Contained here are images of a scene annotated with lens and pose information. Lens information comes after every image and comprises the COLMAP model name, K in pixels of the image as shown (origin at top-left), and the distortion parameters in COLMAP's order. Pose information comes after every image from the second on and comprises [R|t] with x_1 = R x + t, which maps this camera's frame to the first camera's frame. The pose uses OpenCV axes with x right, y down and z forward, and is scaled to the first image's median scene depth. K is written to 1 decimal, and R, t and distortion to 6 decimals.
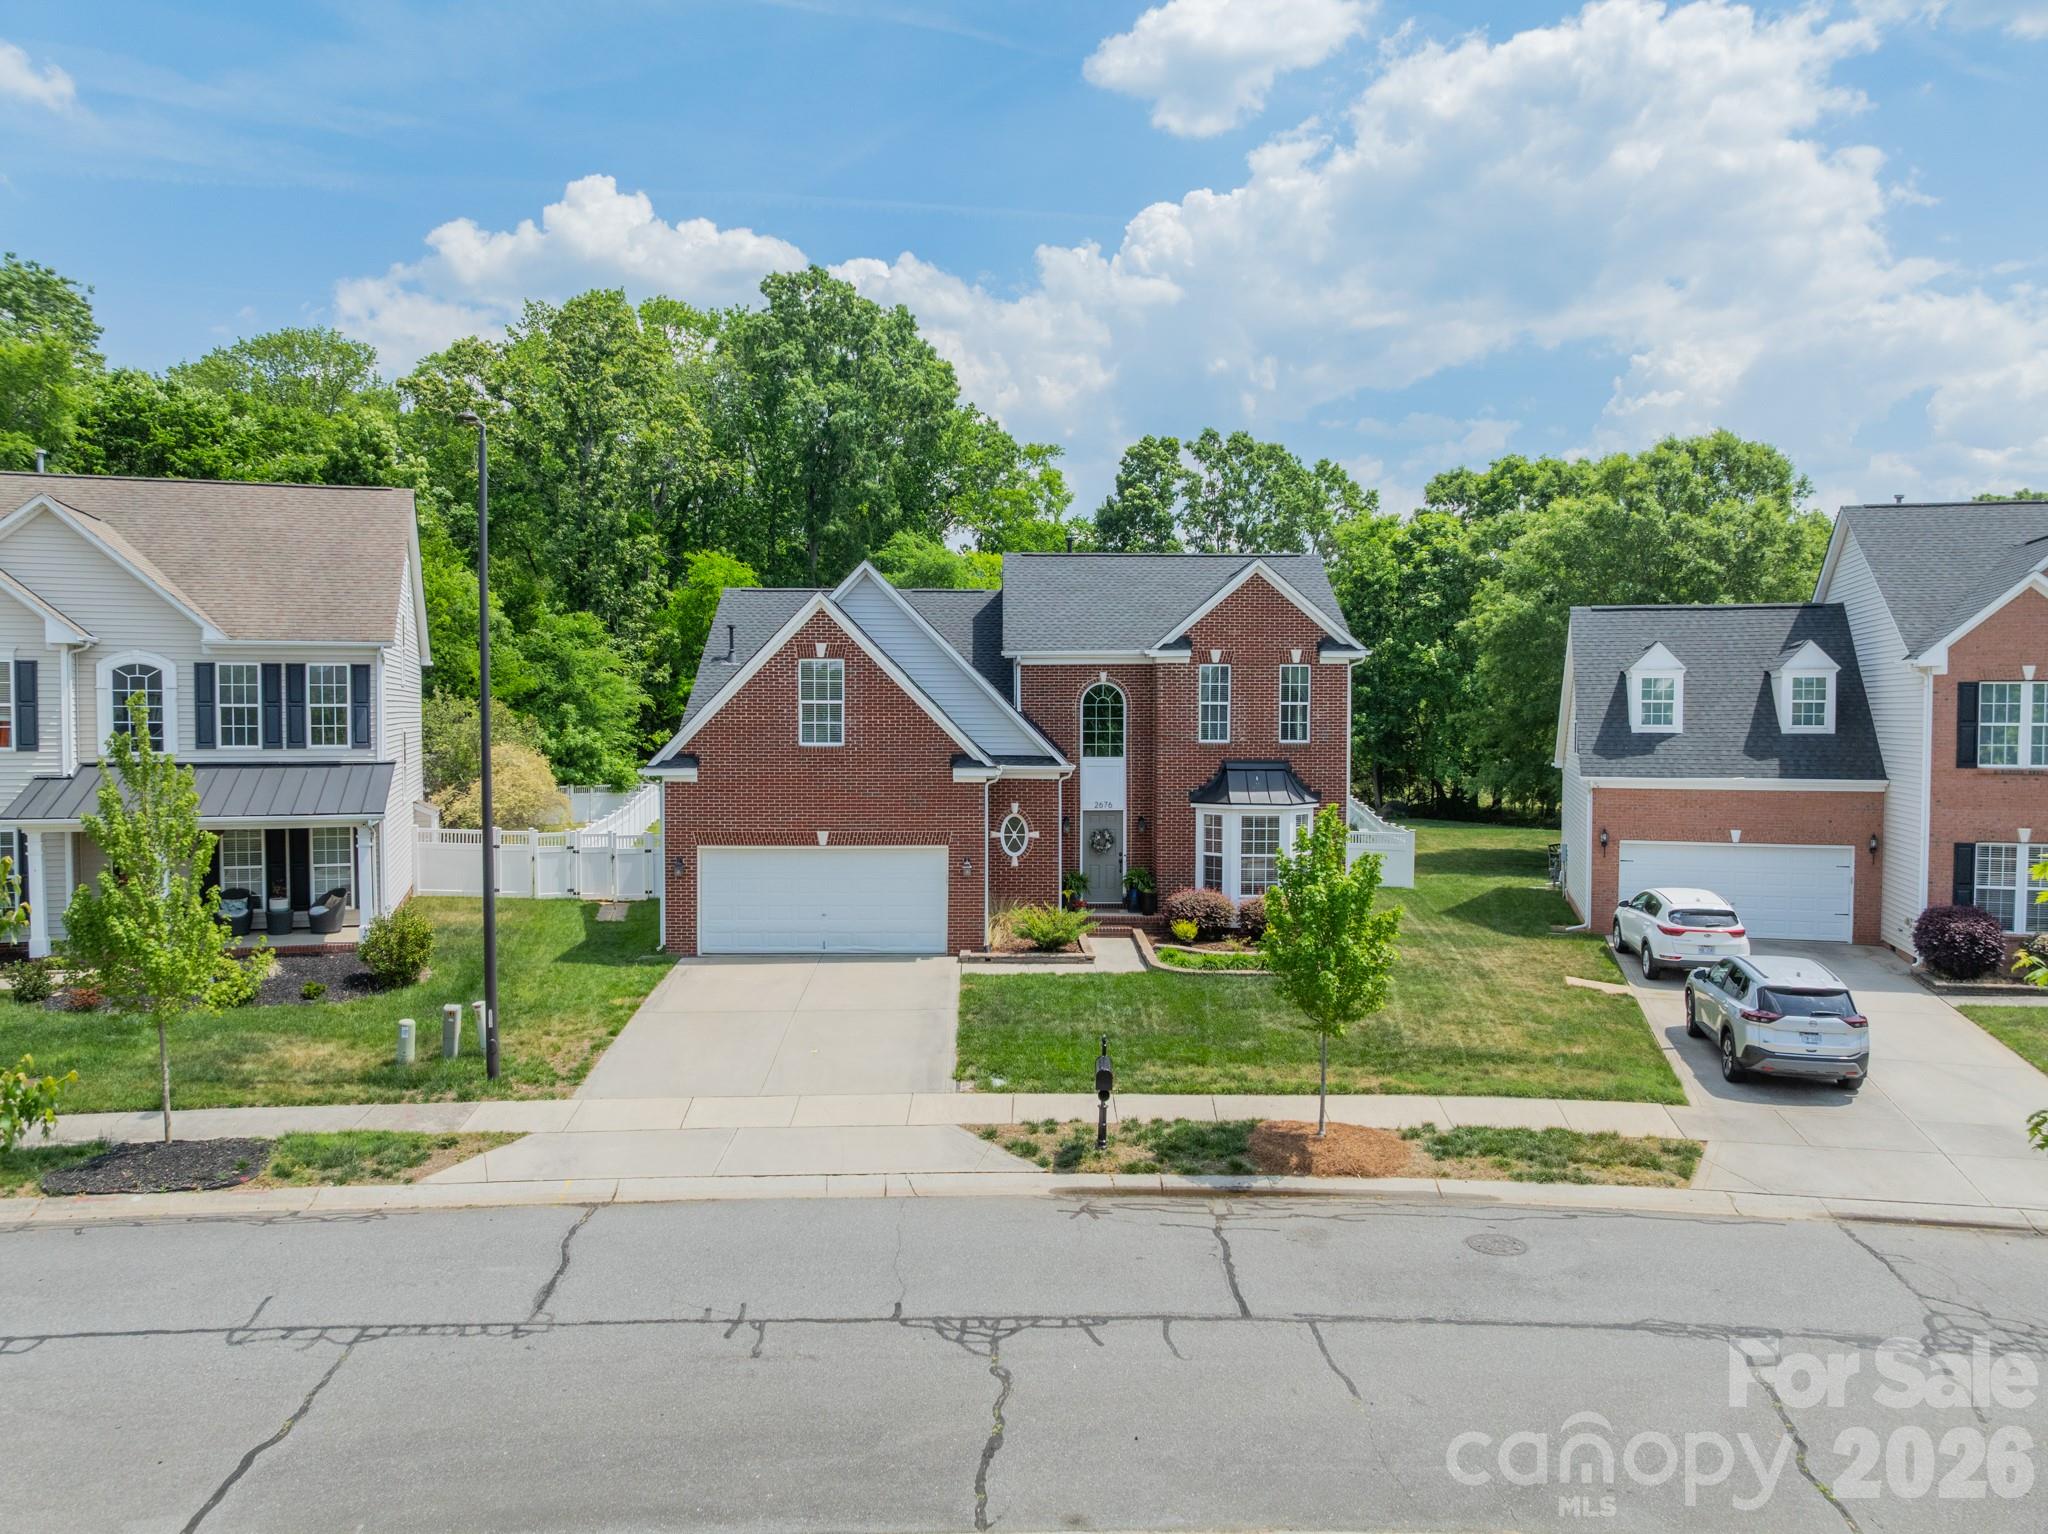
lens RADIAL K [[1444.7, 0, 1024.0], [0, 1444.7, 767.0], [0, 0, 1]] dist [-0.043188, 0.004681]
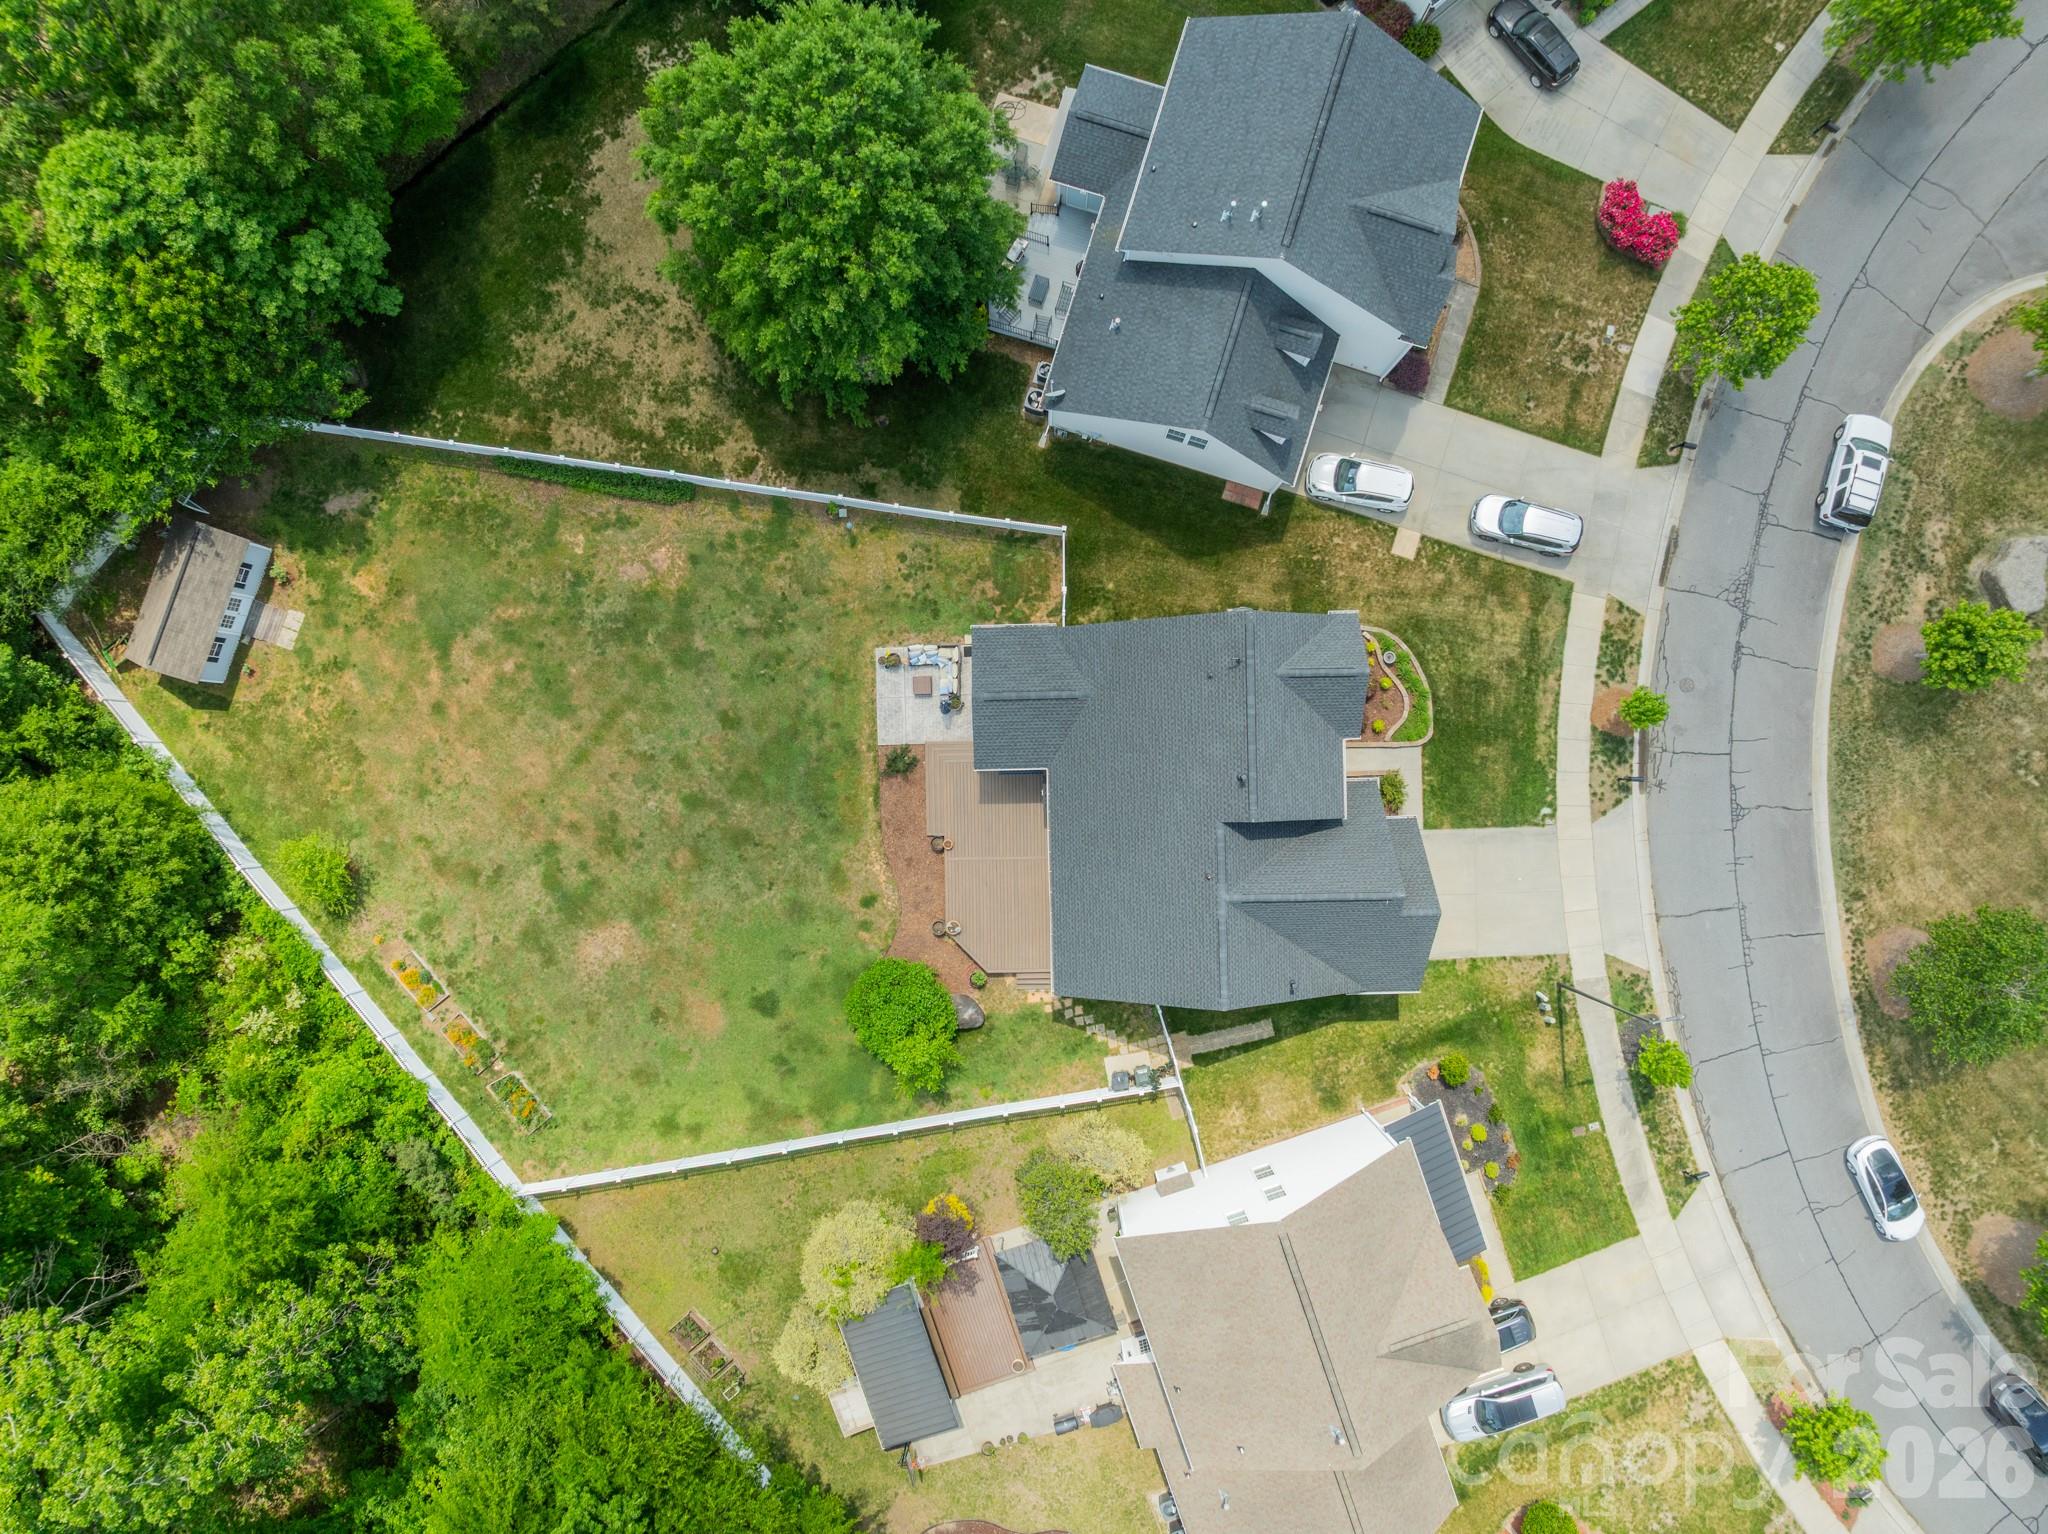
lens RADIAL K [[1444.7, 0, 1024.0], [0, 1444.7, 767.0], [0, 0, 1]] dist [-0.043188, 0.004681]
pose [[0.004900, -0.999988, 0.000428, 0.045920], [0.056880, 0.000706, 0.998381, -1.935298], [-0.998369, -0.004867, 0.056883, 1.343128]]
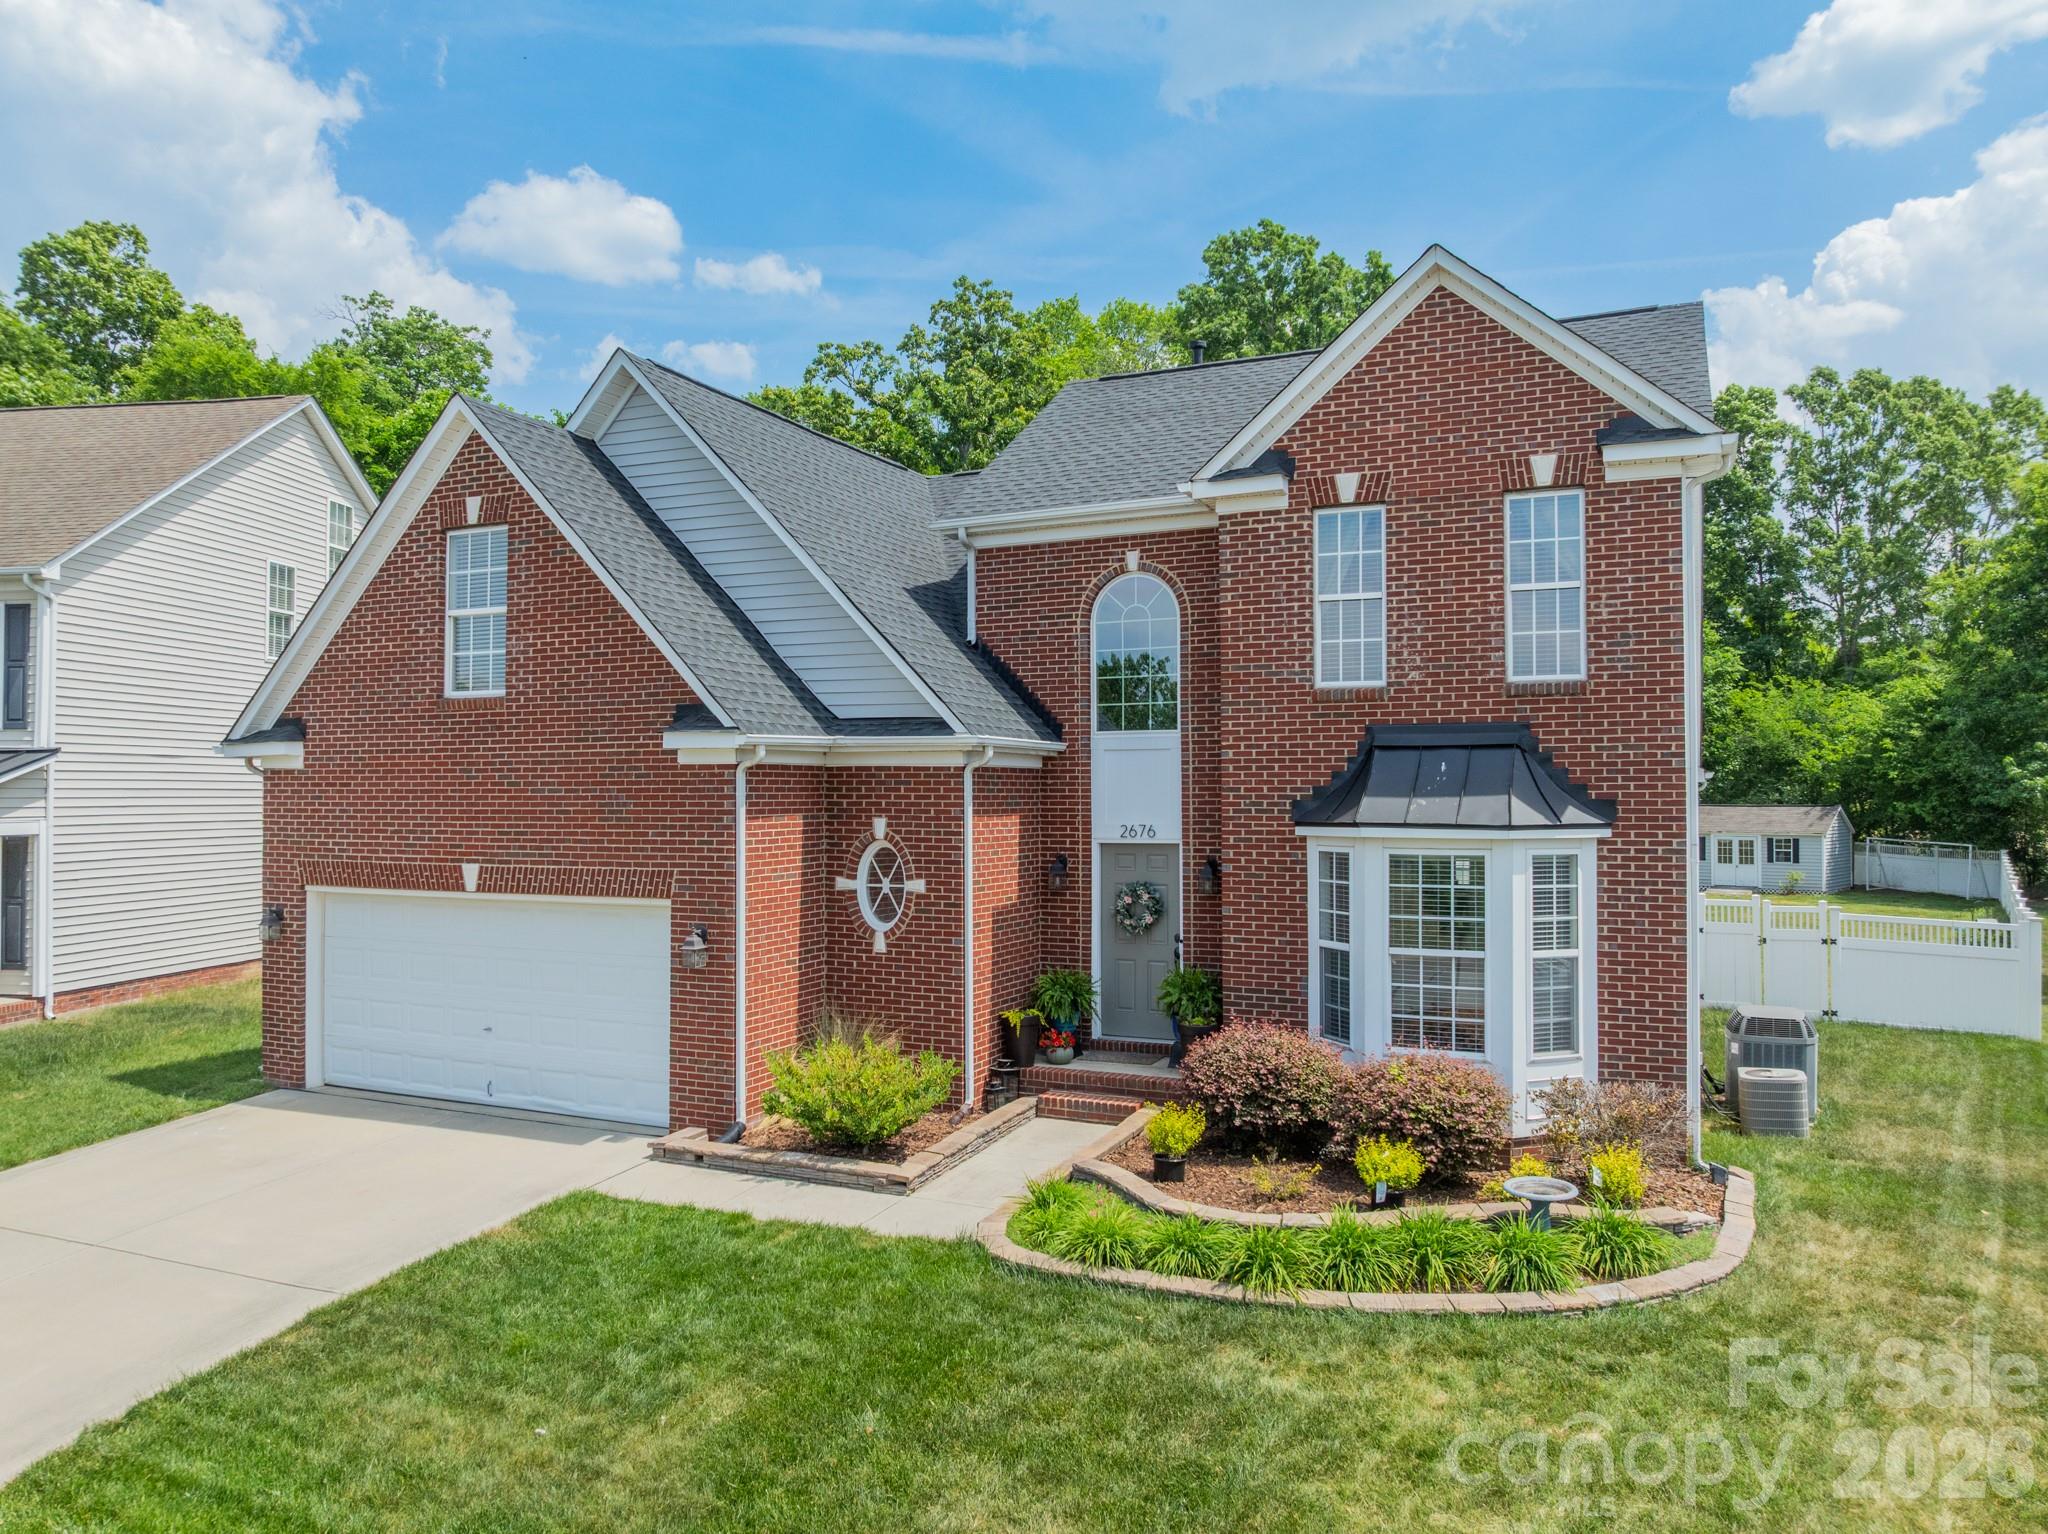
lens RADIAL K [[1444.7, 0, 1024.0], [0, 1444.7, 767.0], [0, 0, 1]] dist [-0.043188, 0.004681]
pose [[0.899690, -0.011504, -0.436378, 0.241407], [-0.013685, 0.998418, -0.054536, 0.033326], [0.436315, 0.055037, 0.898109, 0.592293]]
